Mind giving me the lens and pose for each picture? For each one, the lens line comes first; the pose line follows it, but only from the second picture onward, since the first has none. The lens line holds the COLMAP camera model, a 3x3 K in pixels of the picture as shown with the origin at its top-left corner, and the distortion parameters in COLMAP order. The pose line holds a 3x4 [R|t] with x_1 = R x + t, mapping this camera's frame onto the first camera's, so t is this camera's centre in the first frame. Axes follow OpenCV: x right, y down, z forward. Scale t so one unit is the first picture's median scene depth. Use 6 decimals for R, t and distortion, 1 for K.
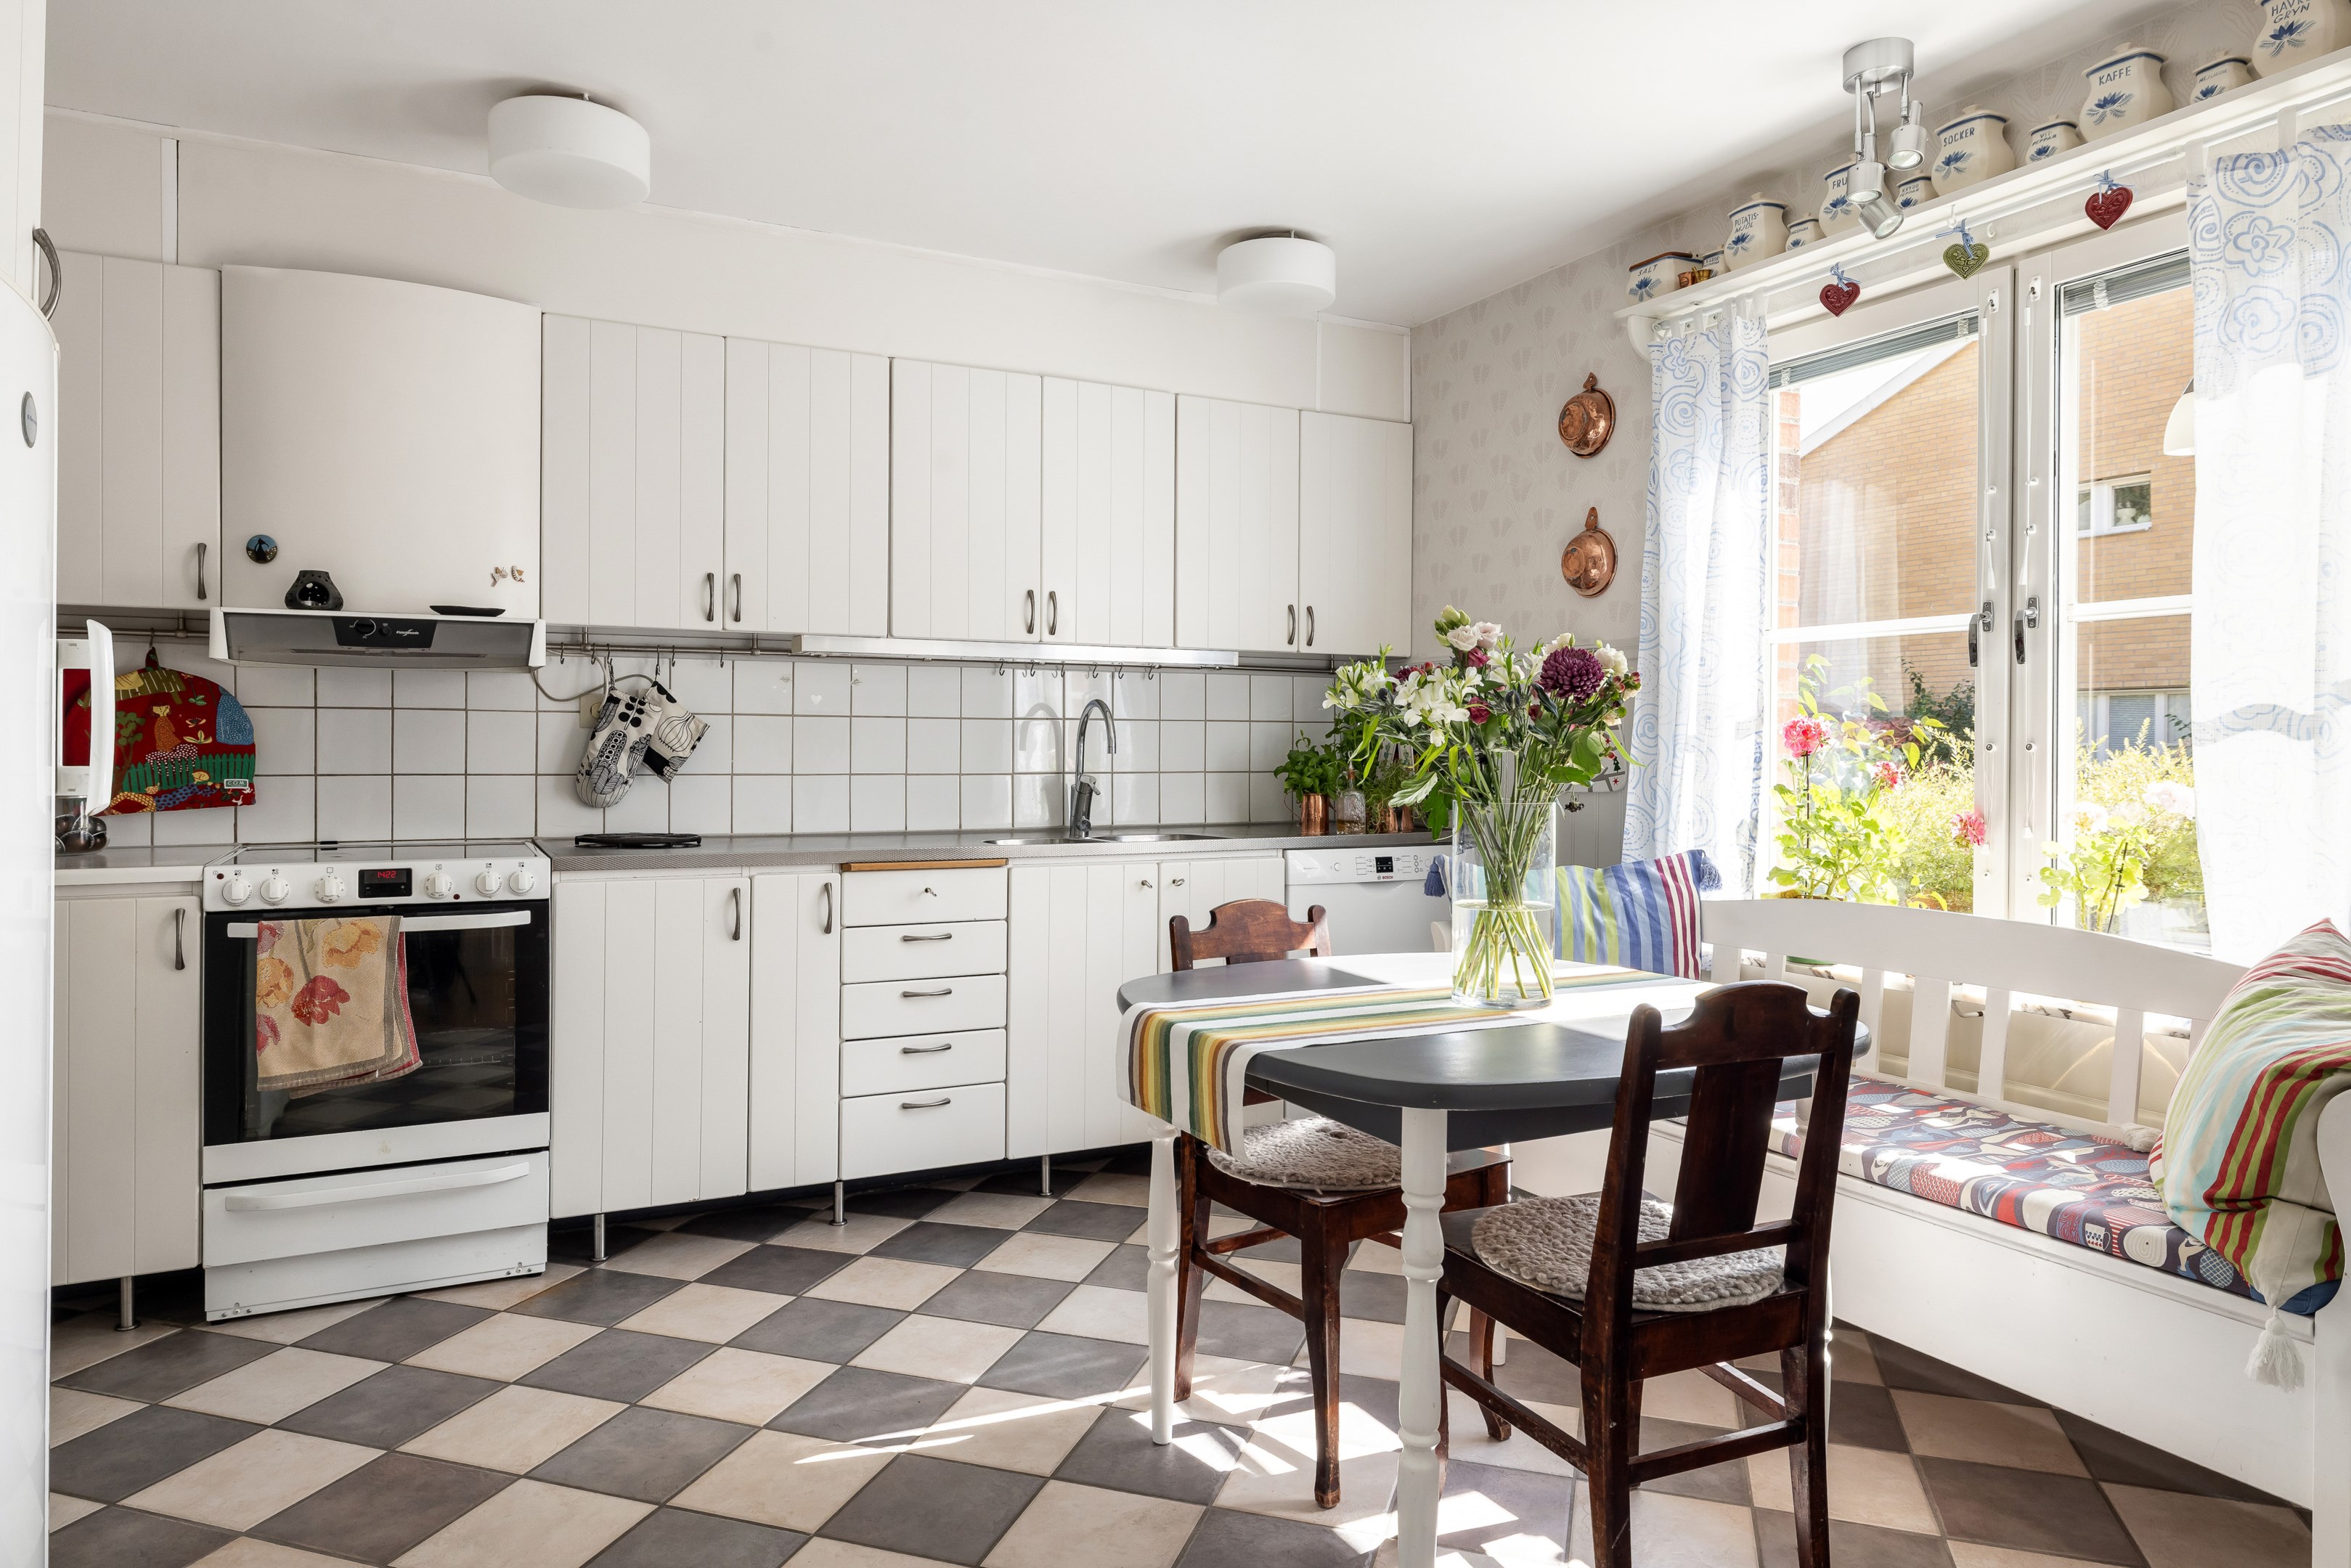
lens RADIAL K [[1344.9, 0, 1169.5], [0, 1344.9, 761.8], [0, 0, 1]] dist [0.004422, 0.000772]
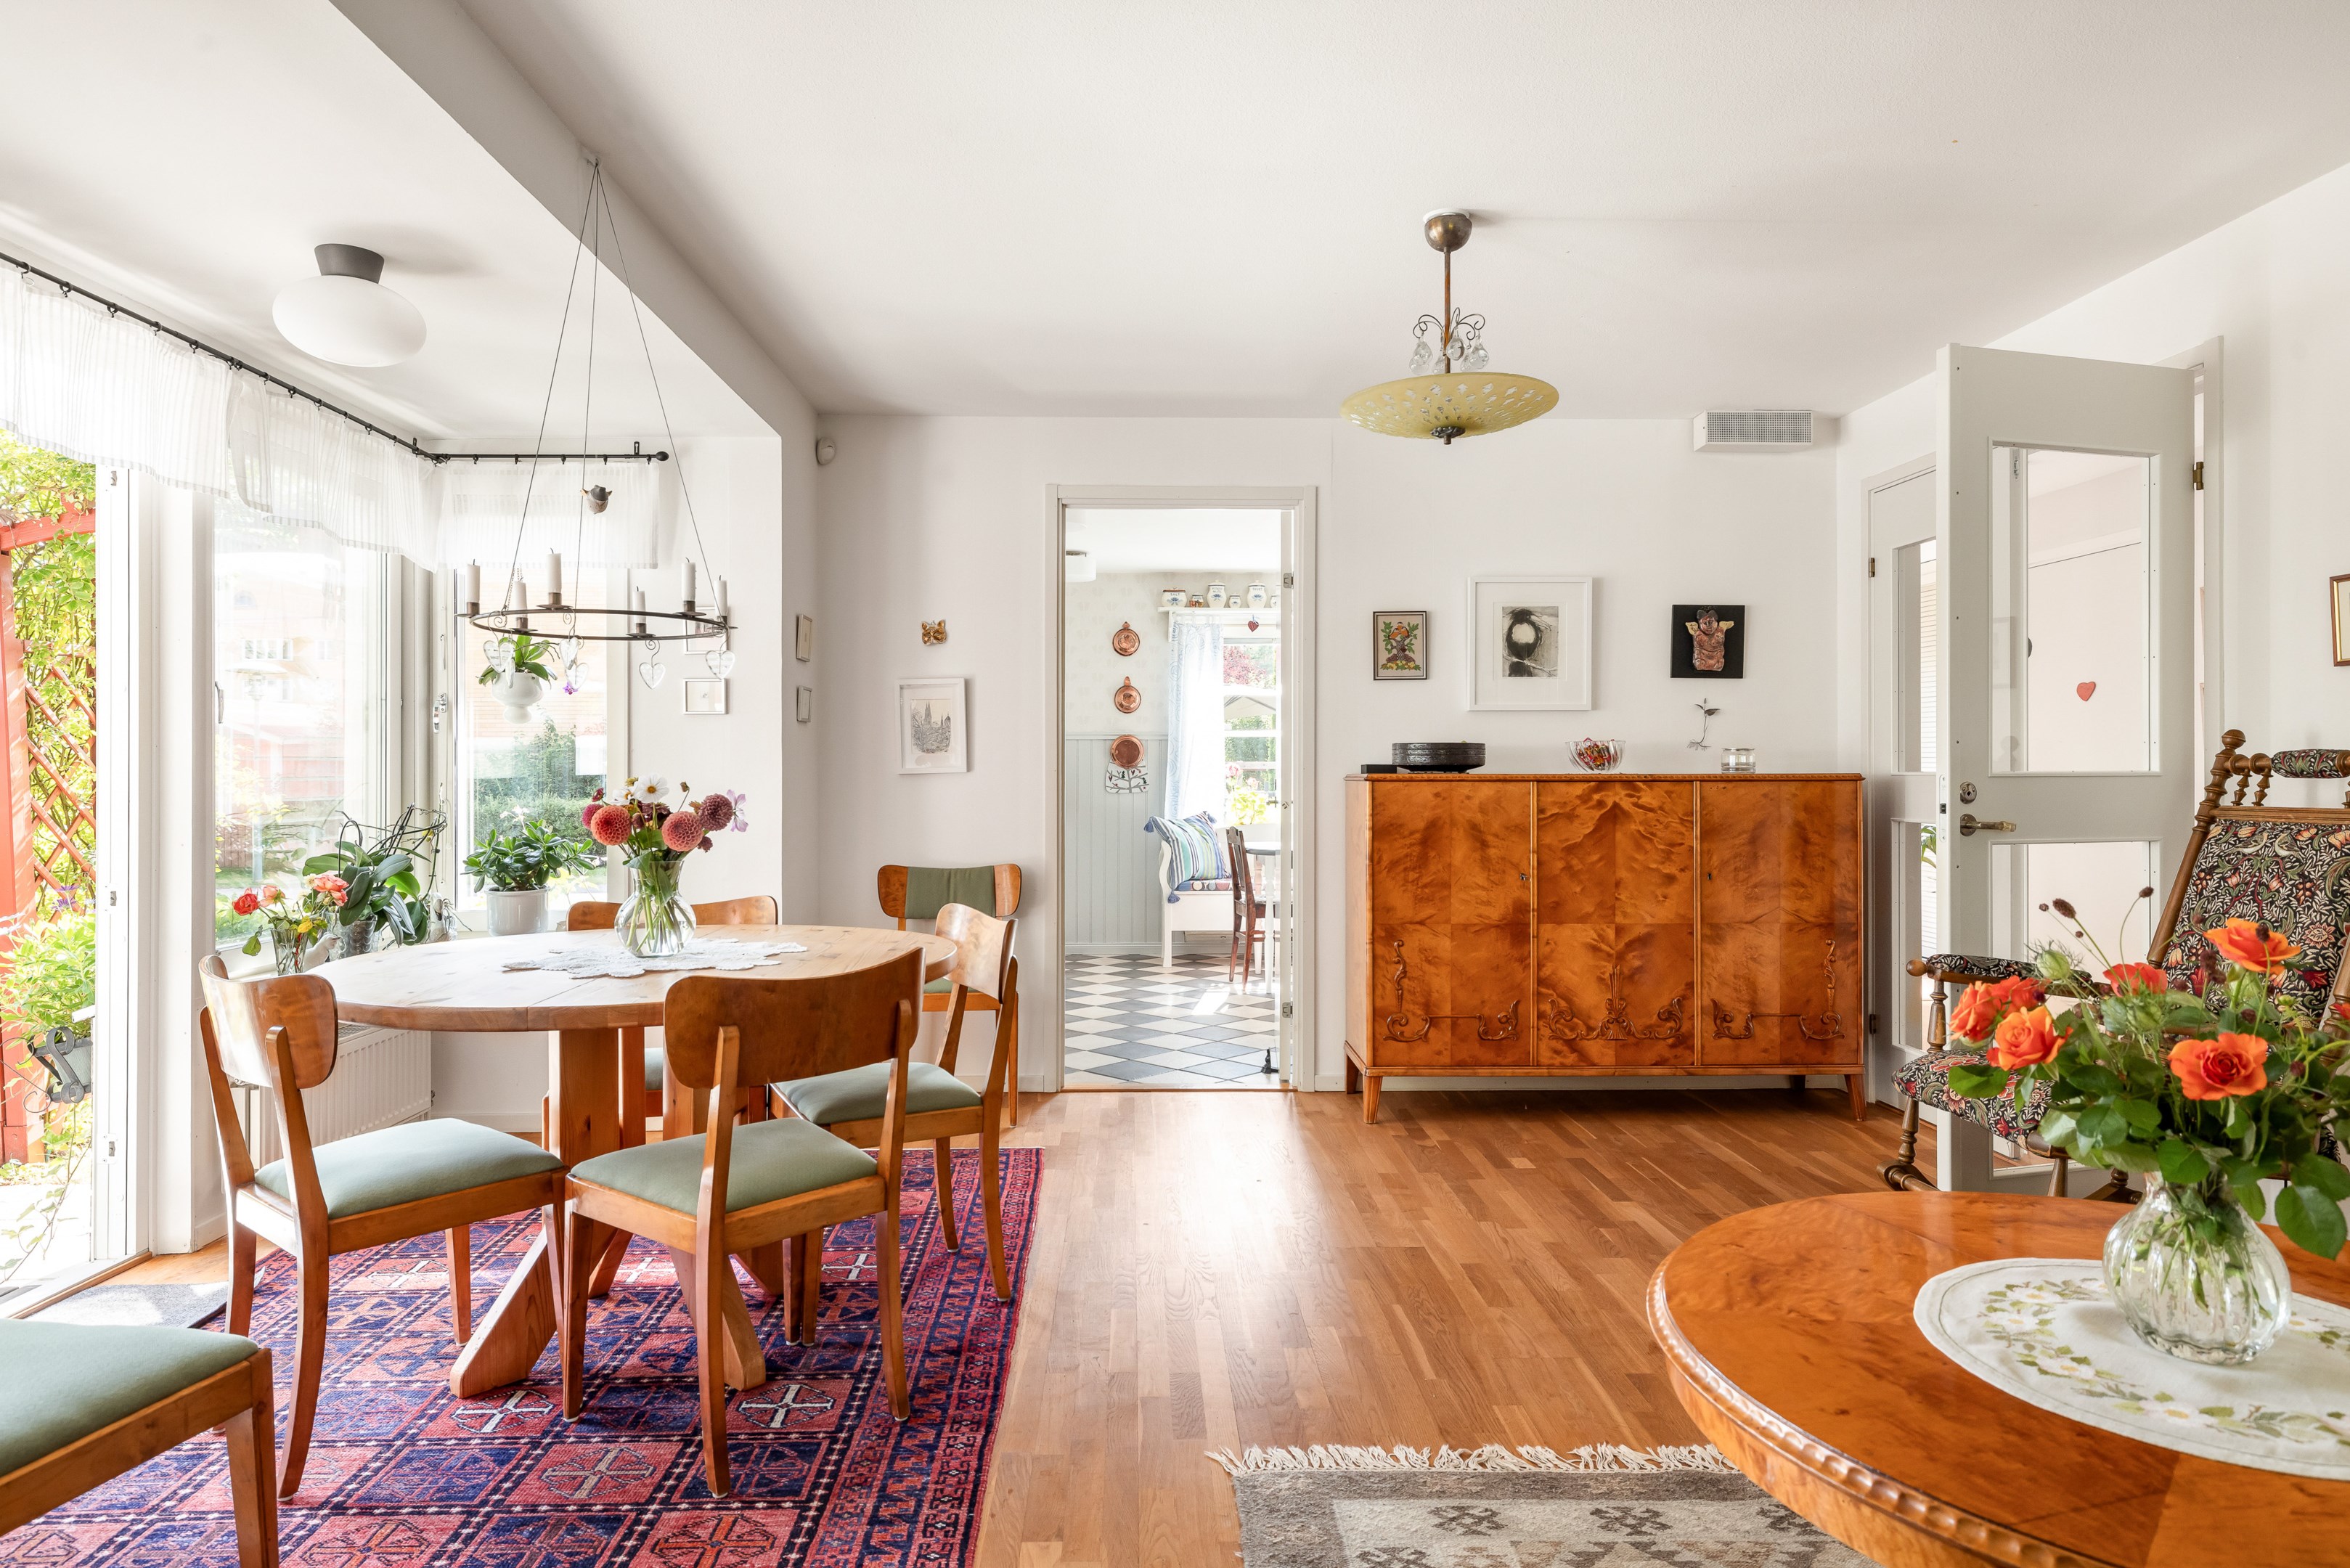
lens RADIAL K [[1362.7, 0, 1166.6], [0, 1362.7, 769.2], [0, 0, 1]] dist [0.000485, -0.000638]
pose [[0.479113, -0.001993, 0.877751, -2.149786], [0.015106, 0.999868, -0.005975, -0.005321], [-0.877623, 0.016122, 0.479080, -0.285773]]
